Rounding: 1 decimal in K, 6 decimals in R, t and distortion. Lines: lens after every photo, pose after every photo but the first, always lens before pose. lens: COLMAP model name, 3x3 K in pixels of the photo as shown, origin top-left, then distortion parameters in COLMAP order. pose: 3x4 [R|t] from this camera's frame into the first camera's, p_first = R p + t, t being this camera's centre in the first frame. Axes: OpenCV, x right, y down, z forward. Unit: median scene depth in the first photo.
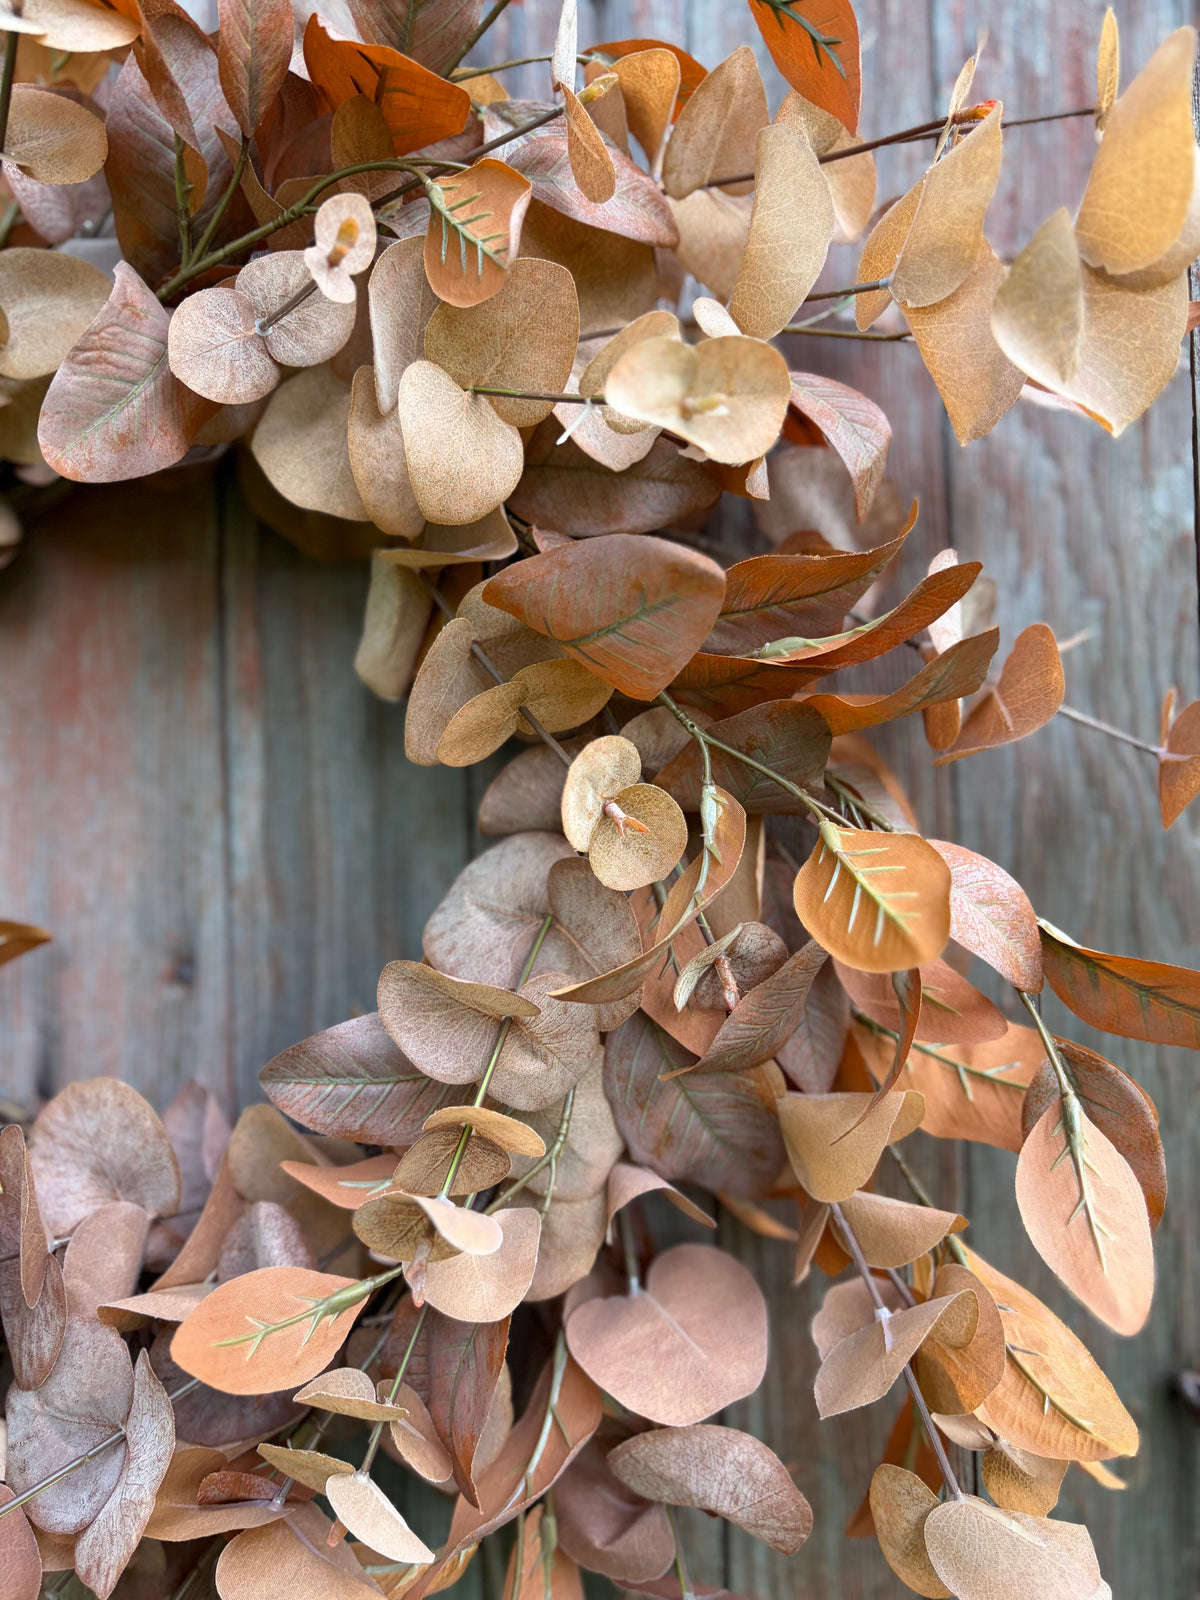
lens RADIAL K [[1238.2, 0, 604.5], [0, 1238.2, 809.0], [0, 0, 1]] dist [0.024054, -0.039520]
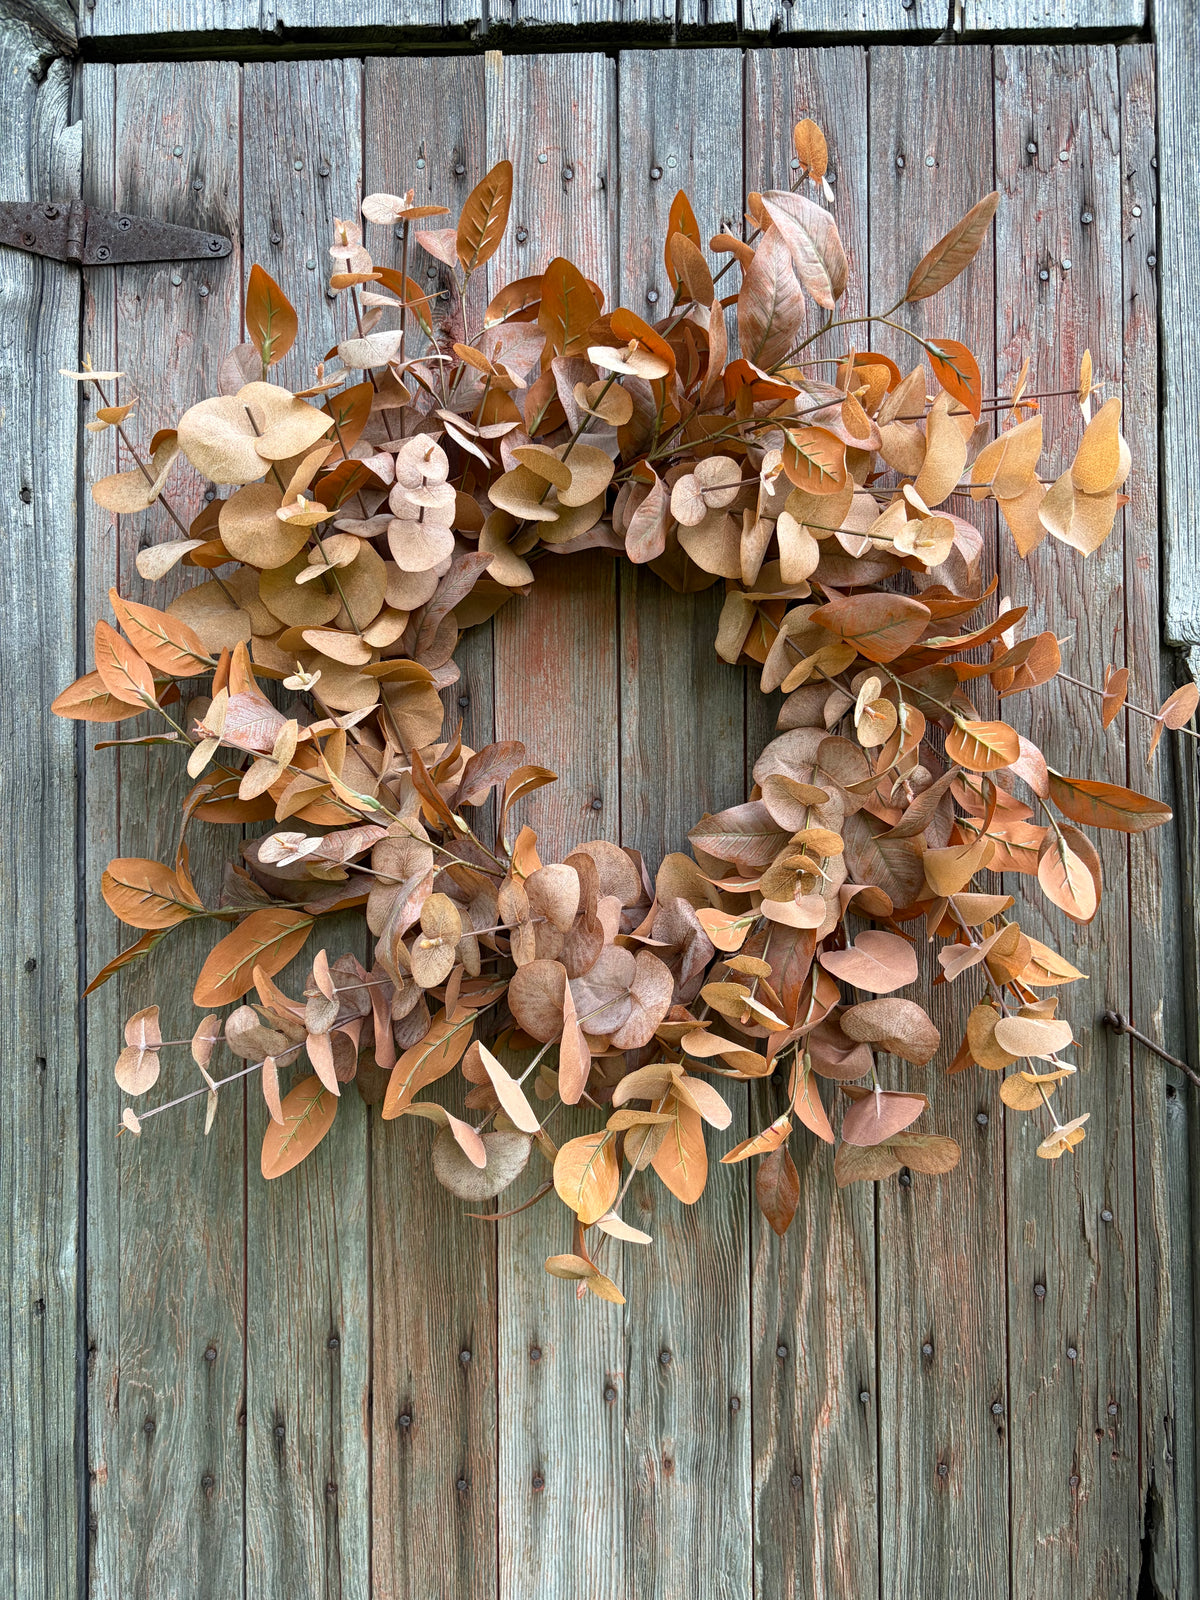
lens RADIAL K [[1238.2, 0, 607.1], [0, 1238.2, 805.5], [0, 0, 1]] dist [0.024054, -0.039520]
pose [[0.999377, 0.016910, 0.030981, -0.483318], [-0.017014, 0.999850, 0.003120, 0.159430], [-0.030924, -0.003645, 0.999515, -1.146164]]
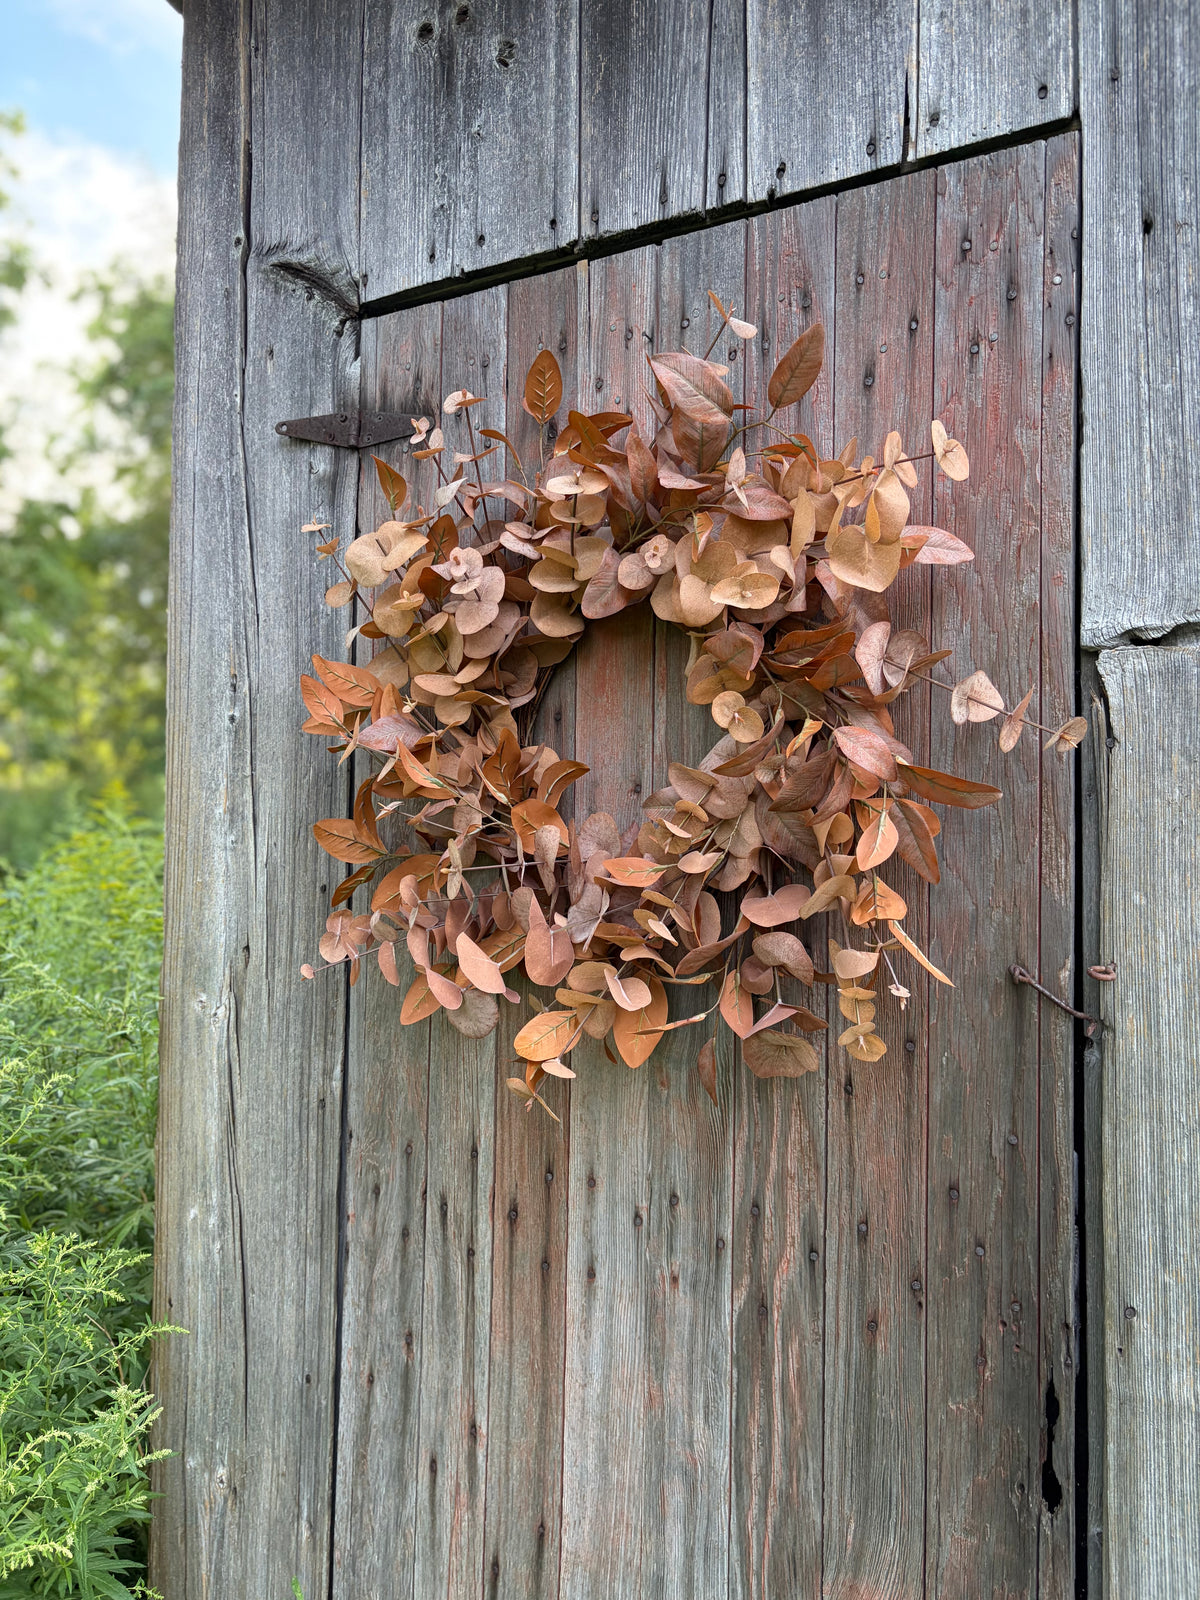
lens RADIAL K [[1238.2, 0, 593.0], [0, 1238.2, 797.5], [0, 0, 1]] dist [0.024054, -0.039520]
pose [[0.882223, 0.021888, -0.470323, 1.029324], [-0.027844, 0.999596, -0.005710, 0.210812], [0.470008, 0.018133, 0.882476, -1.717073]]
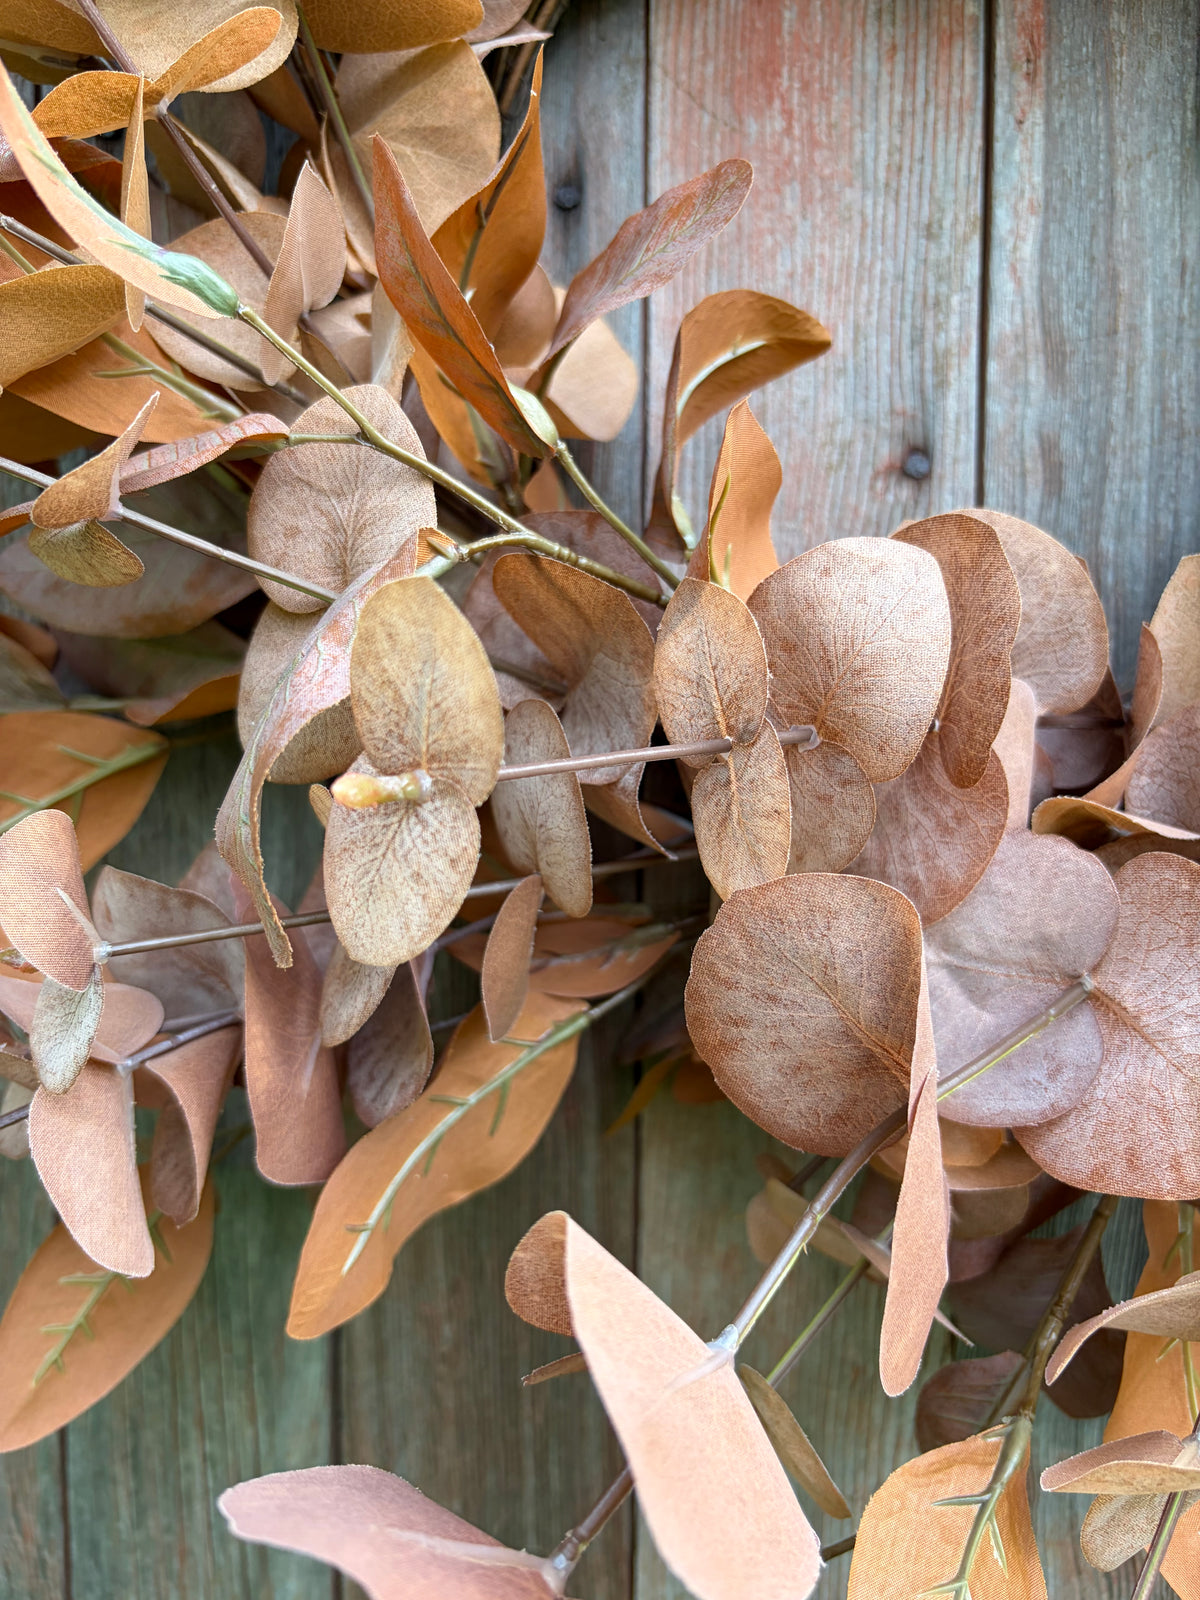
lens RADIAL K [[1268.6, 0, 607.5], [0, 1268.6, 812.3], [0, 0, 1]] dist [-0.021252, -0.006701]
pose [[0.995879, 0.039200, -0.081781, -0.568630], [-0.032081, 0.995726, 0.086610, 0.347485], [0.084826, -0.083630, 0.992880, 0.312219]]
